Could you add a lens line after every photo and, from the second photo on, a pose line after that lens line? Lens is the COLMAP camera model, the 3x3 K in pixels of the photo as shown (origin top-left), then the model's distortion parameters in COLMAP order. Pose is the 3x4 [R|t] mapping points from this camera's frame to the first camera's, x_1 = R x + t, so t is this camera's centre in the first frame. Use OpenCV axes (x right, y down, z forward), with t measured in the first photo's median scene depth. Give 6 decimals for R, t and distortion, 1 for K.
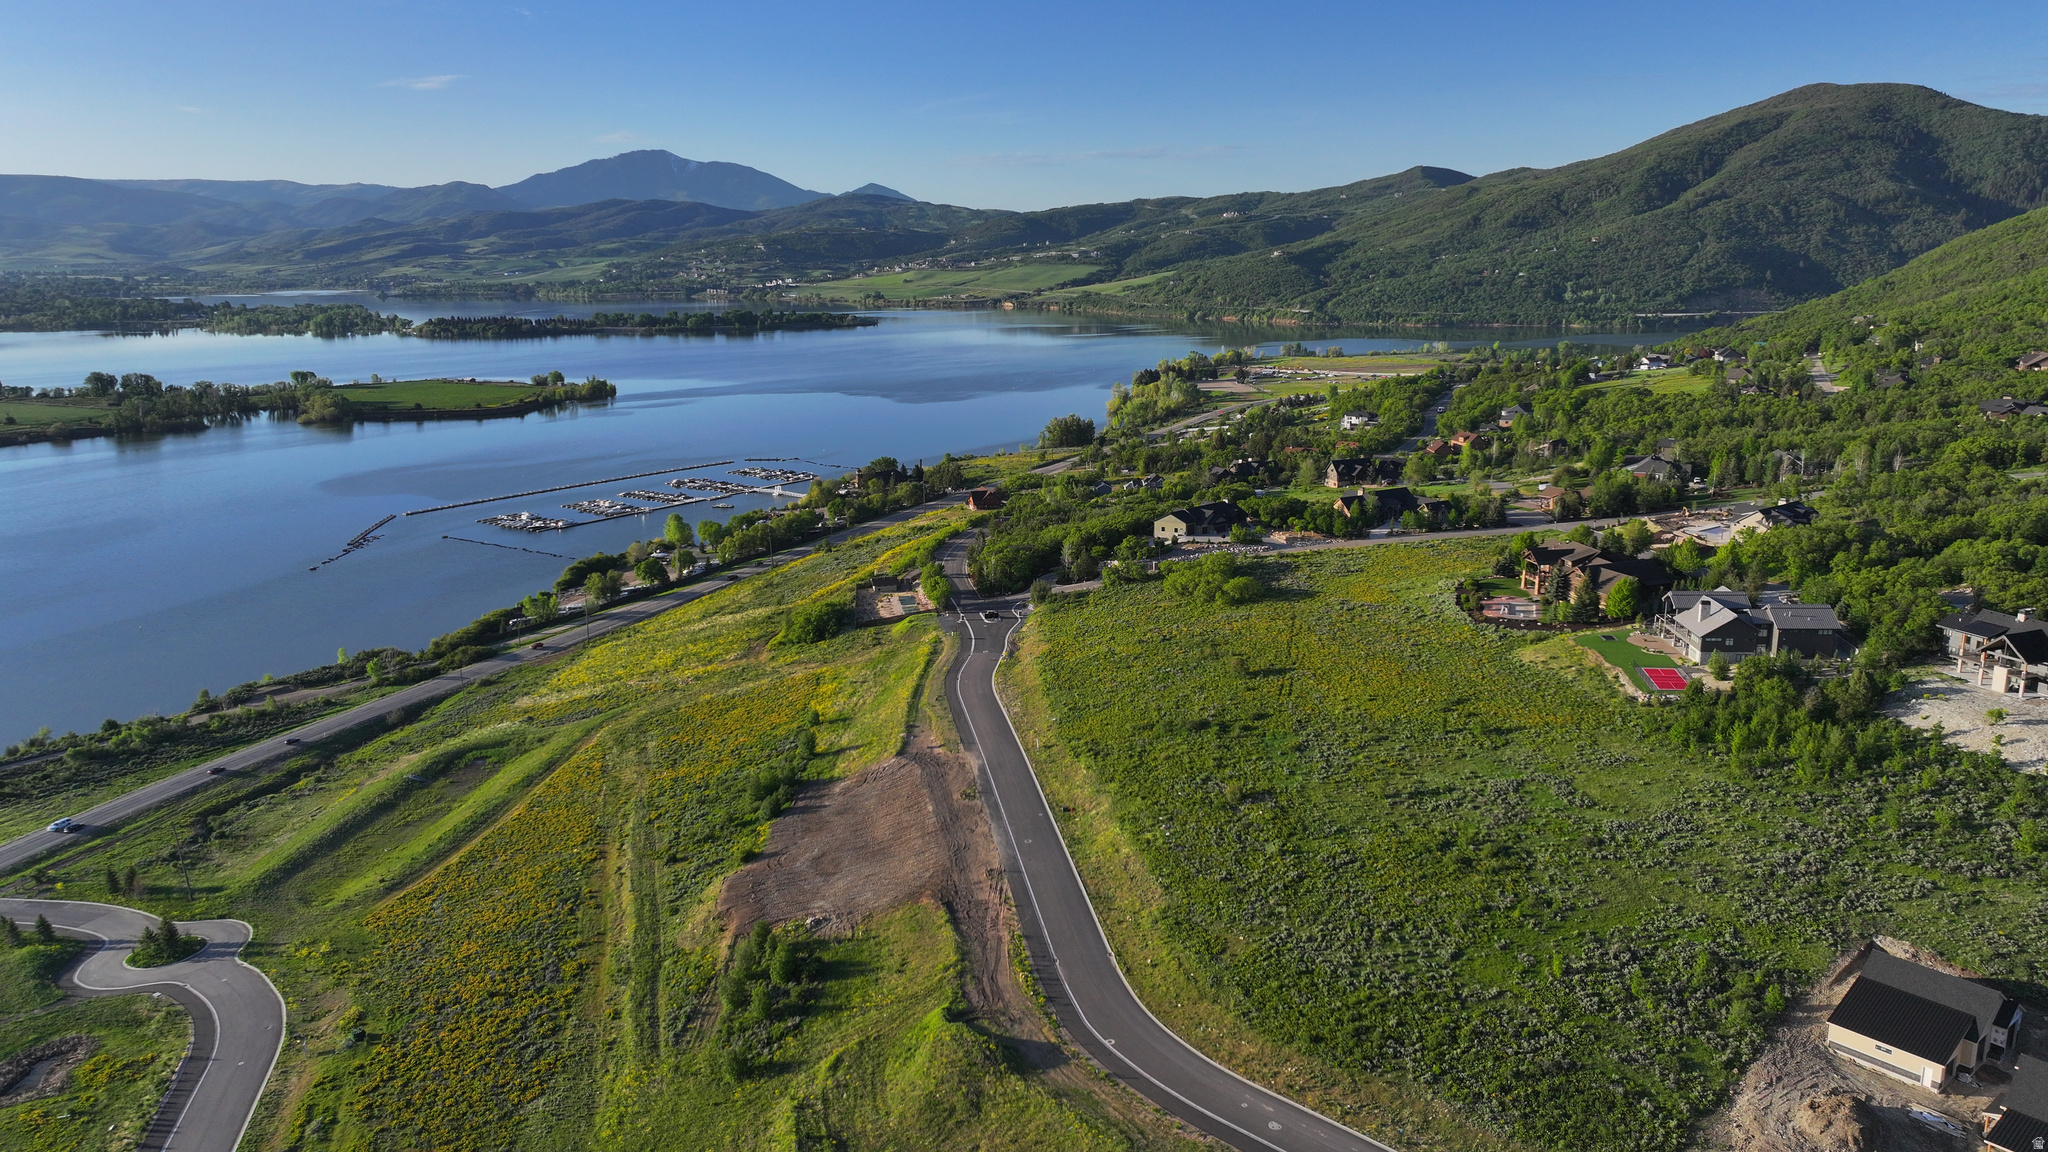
lens RADIAL K [[1423.8, 0, 1027.0], [0, 1423.8, 582.3], [0, 0, 1]] dist [-0.001168, 0.014800]
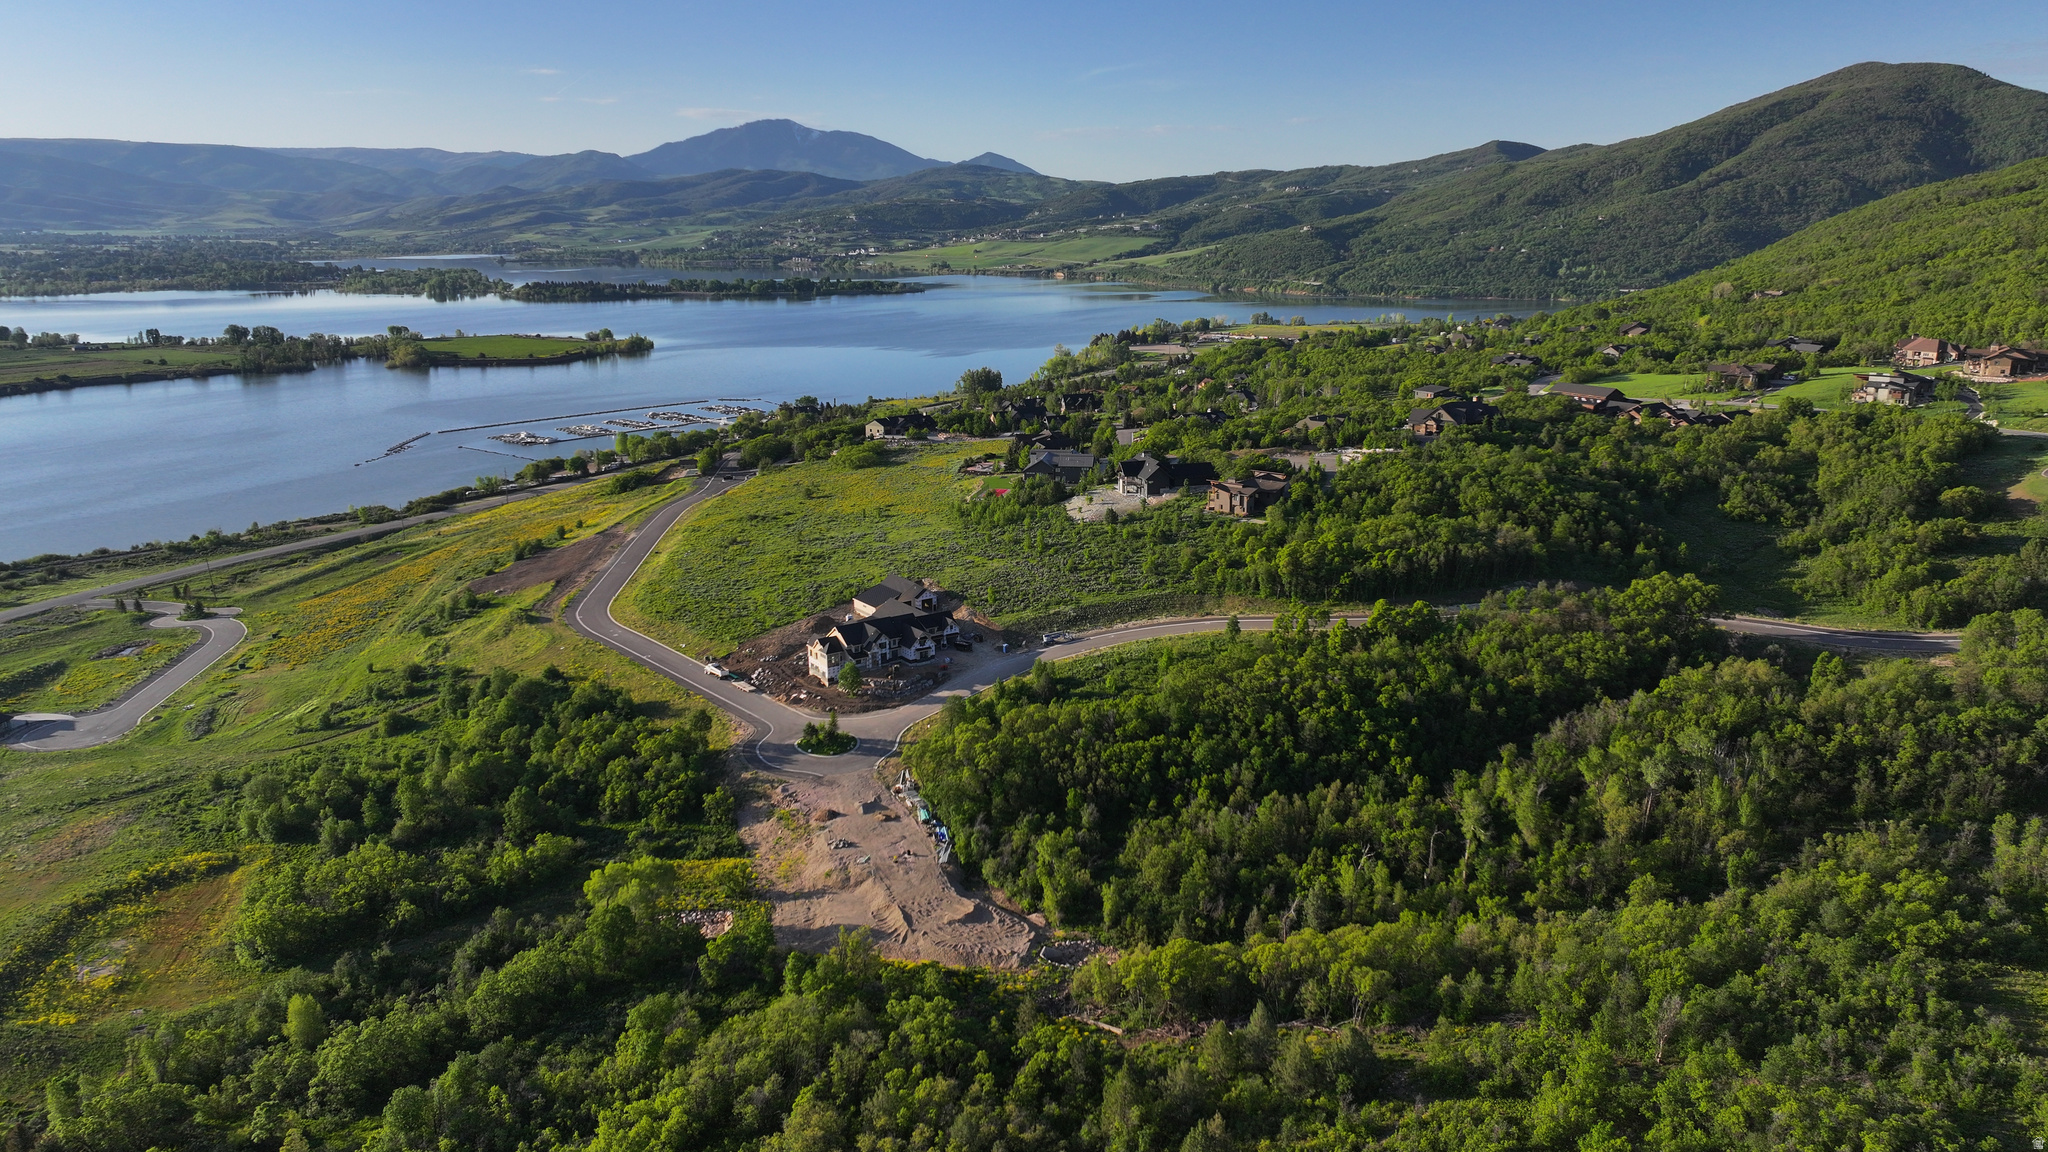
lens RADIAL K [[1423.8, 0, 1027.8], [0, 1423.8, 581.8], [0, 0, 1]] dist [-0.001168, 0.014800]
pose [[0.996227, 0.027152, -0.082434, 0.123151], [-0.025440, 0.999440, 0.021749, 0.026903], [0.082978, -0.019570, 0.996359, -0.150454]]
